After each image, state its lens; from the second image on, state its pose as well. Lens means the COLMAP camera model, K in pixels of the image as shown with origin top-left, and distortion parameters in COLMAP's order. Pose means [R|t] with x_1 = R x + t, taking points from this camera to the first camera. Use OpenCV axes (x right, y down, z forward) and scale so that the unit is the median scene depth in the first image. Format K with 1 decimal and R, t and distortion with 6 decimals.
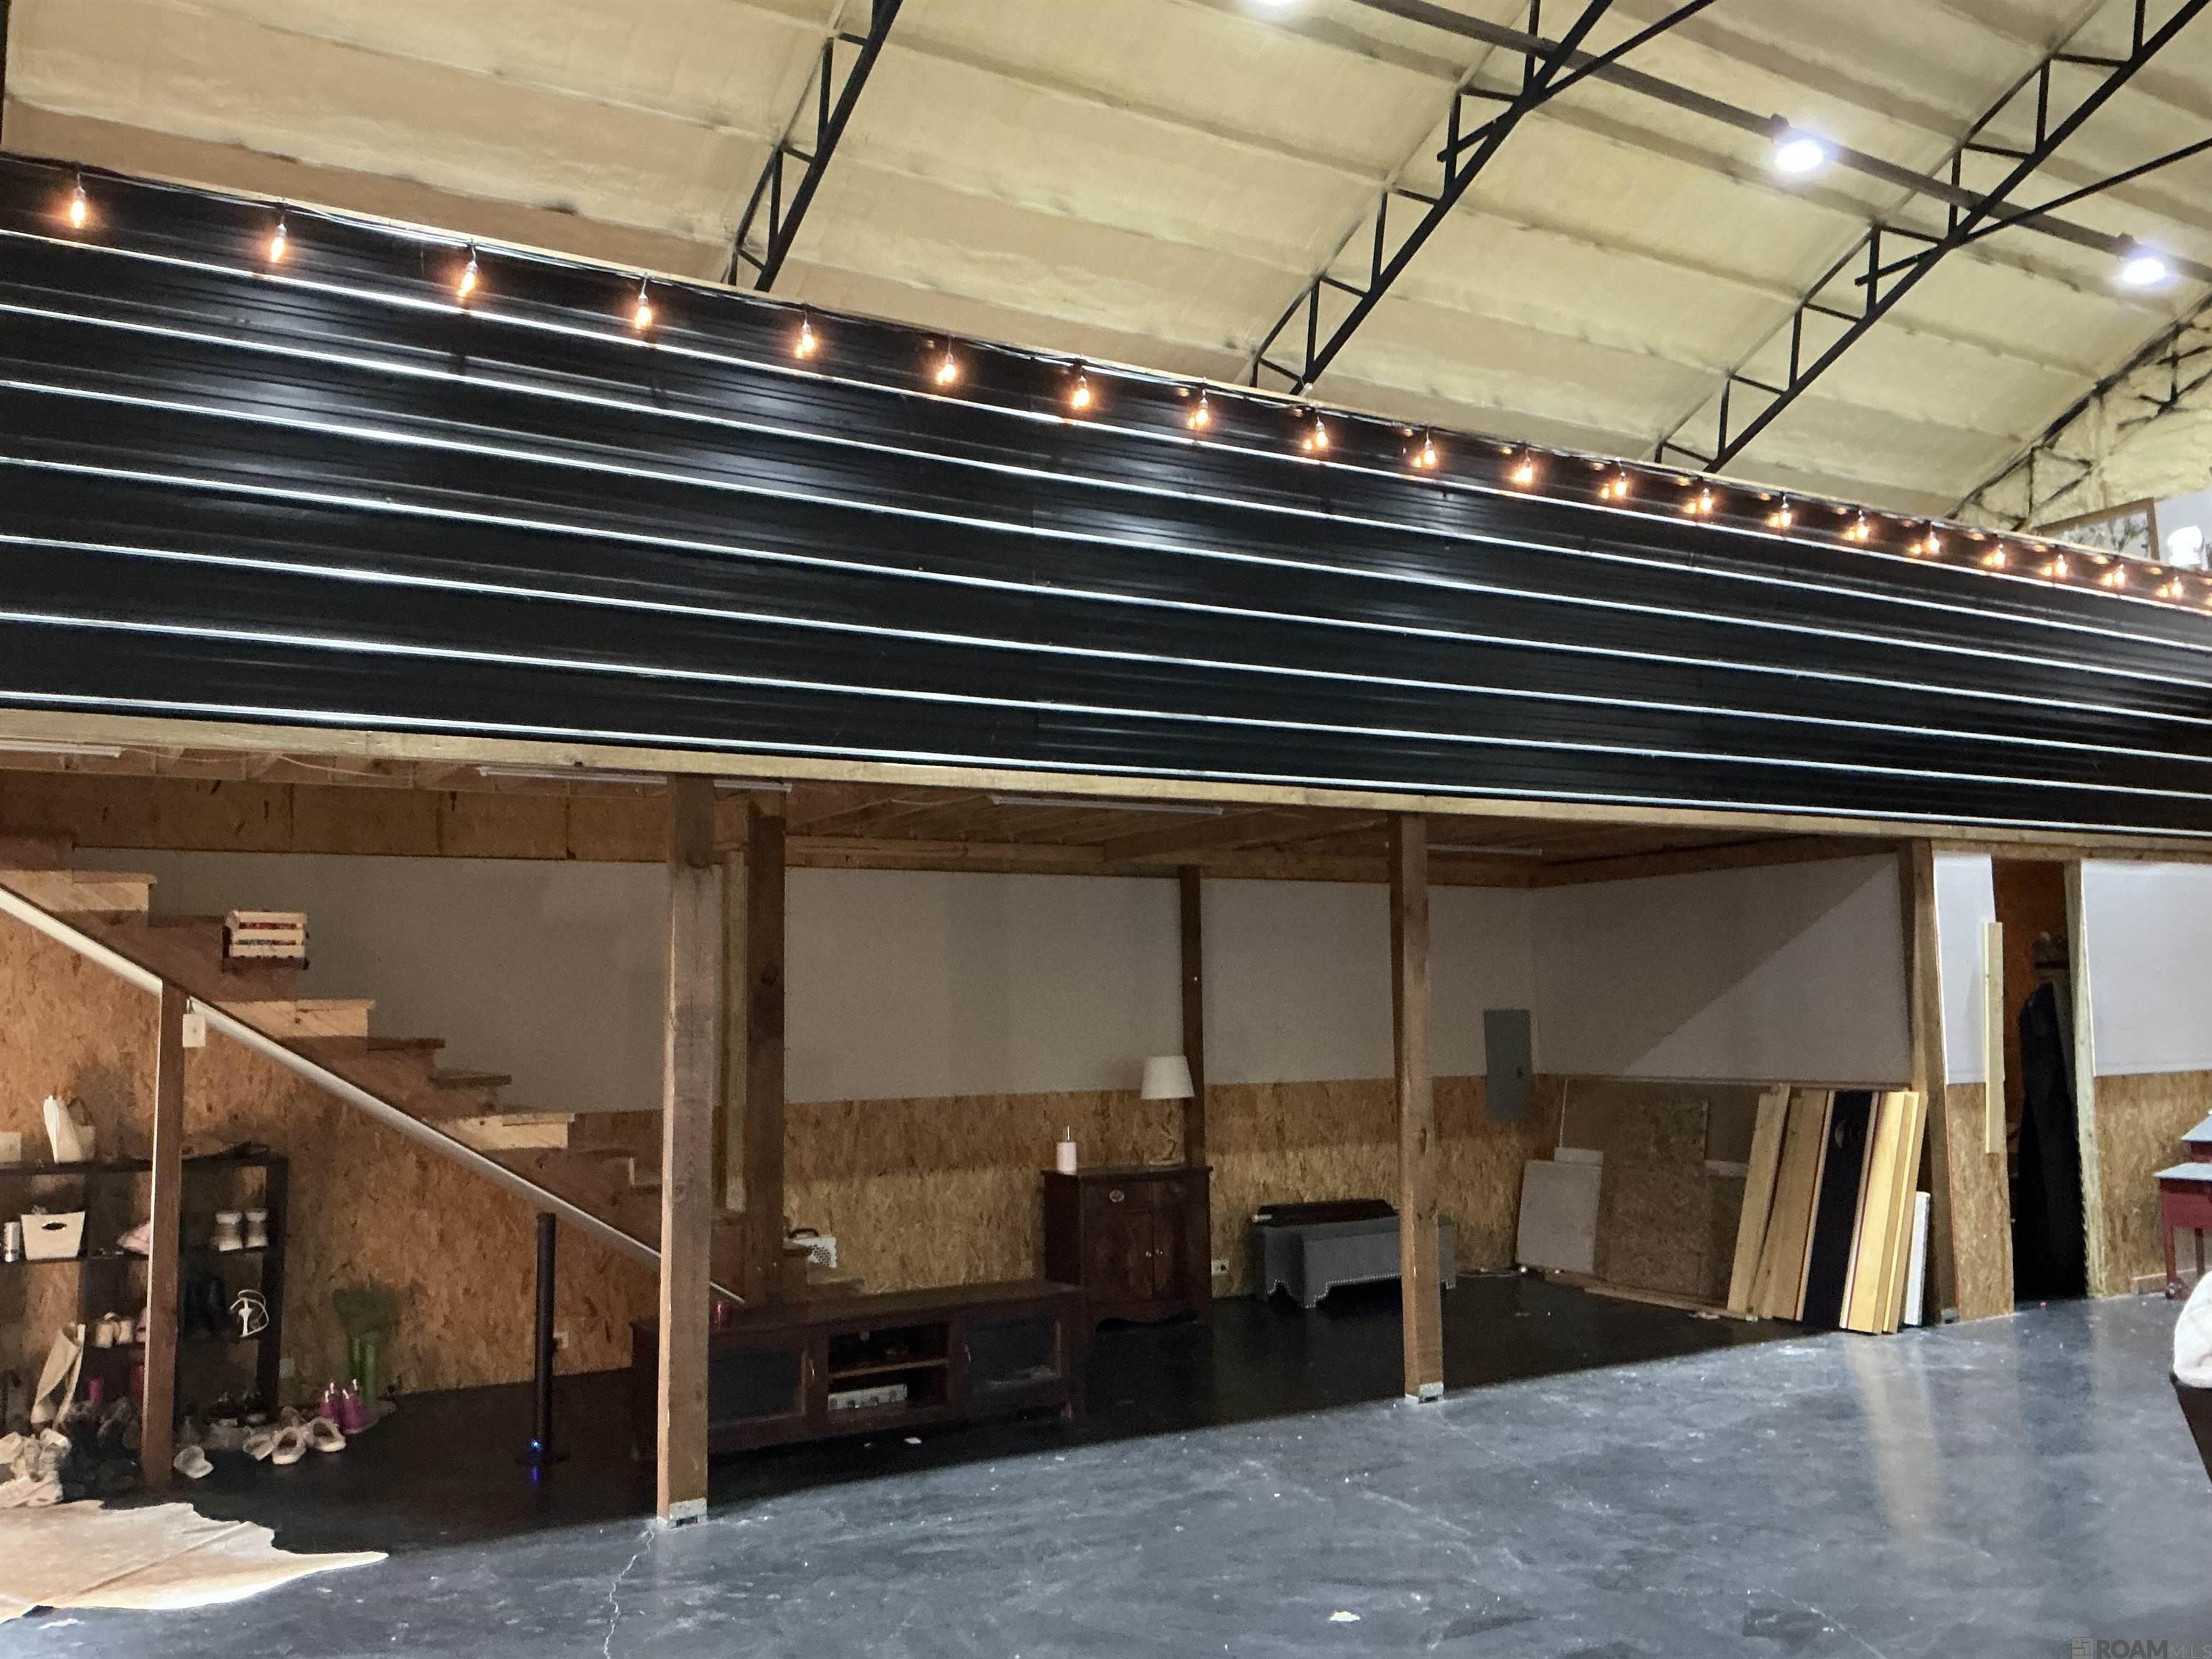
lens RADIAL K [[1850.6, 0, 1106.0], [0, 1850.6, 829.5], [0, 0, 1]] dist [0.166850, -0.366488]
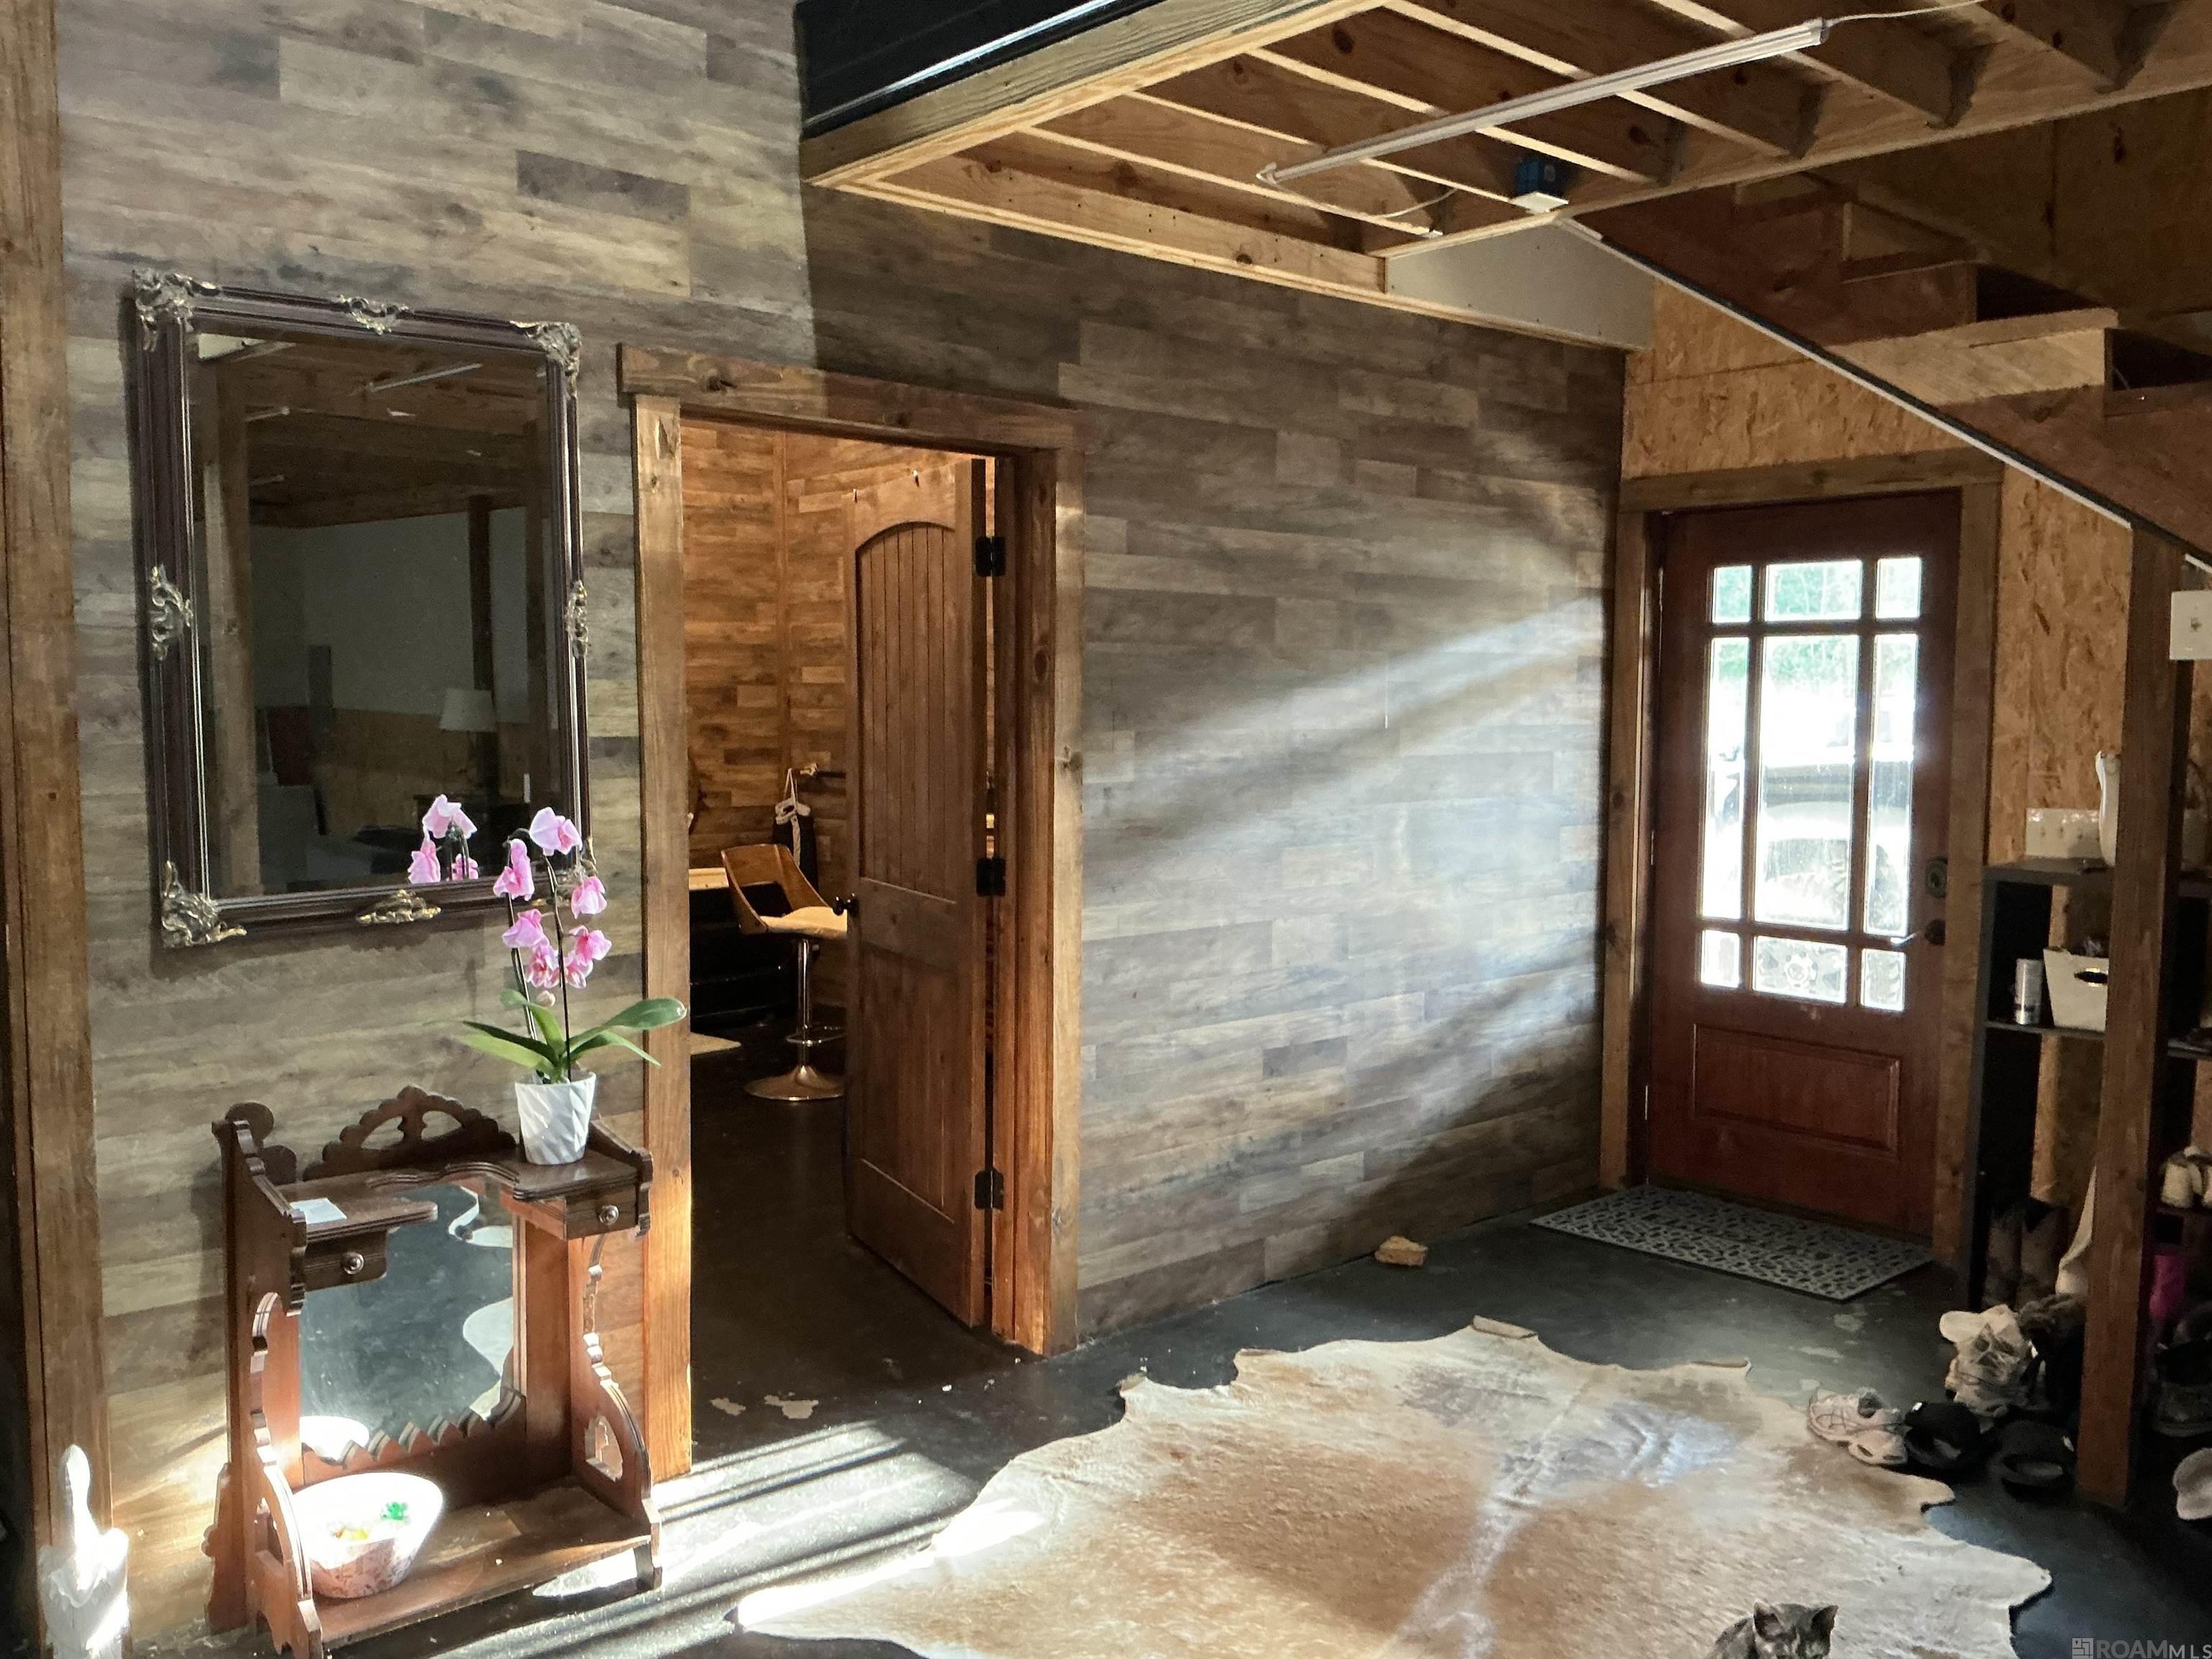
lens RADIAL K [[1835.8, 0, 1106.0], [0, 1835.8, 829.5], [0, 0, 1]] dist [-0.005997, -0.004996]
pose [[0.189451, 0.095311, -0.977253, -0.077928], [0.085714, 0.989873, 0.113158, 0.082254], [0.978142, -0.105202, 0.179363, 0.647639]]
